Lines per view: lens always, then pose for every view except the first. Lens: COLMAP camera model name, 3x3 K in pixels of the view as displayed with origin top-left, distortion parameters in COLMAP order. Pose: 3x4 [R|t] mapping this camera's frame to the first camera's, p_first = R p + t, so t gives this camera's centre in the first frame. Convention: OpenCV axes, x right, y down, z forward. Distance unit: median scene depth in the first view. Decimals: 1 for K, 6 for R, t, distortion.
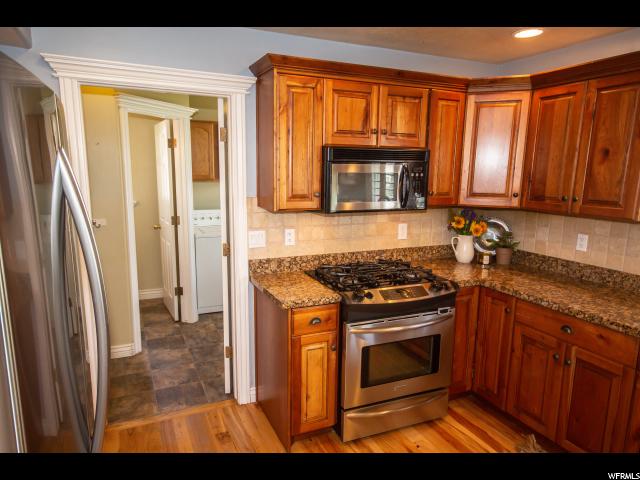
lens RADIAL K [[429.7, 0, 314.6], [0, 429.7, 246.8], [0, 0, 1]] dist [0.014535, 0.006906]
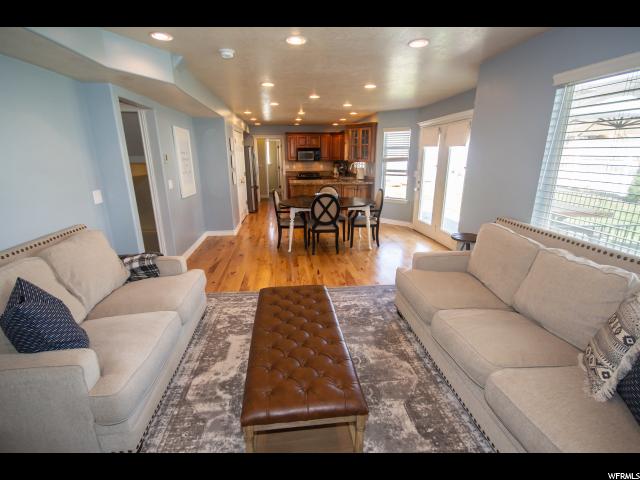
lens RADIAL K [[309.9, 0, 317.8], [0, 309.9, 241.8], [0, 0, 1]] dist [-0.004325, -0.000064]
pose [[0.948013, 0.065163, -0.311490, 1.419559], [-0.039001, 0.995223, 0.089500, 0.525139], [0.315834, -0.072699, 0.946025, -2.433358]]
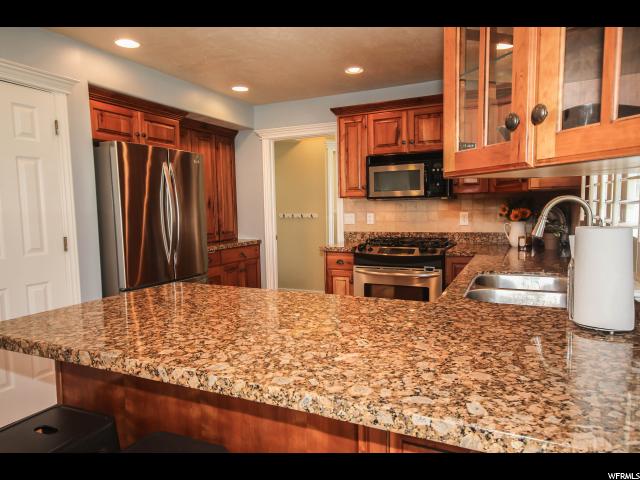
lens RADIAL K [[426.3, 0, 319.8], [0, 426.3, 242.9], [0, 0, 1]] dist [-0.000459, 0.000629]
pose [[0.643970, 0.038610, -0.764076, 1.022845], [-0.114358, 0.992363, -0.046235, 0.159072], [0.756456, 0.117152, 0.643467, -0.091374]]
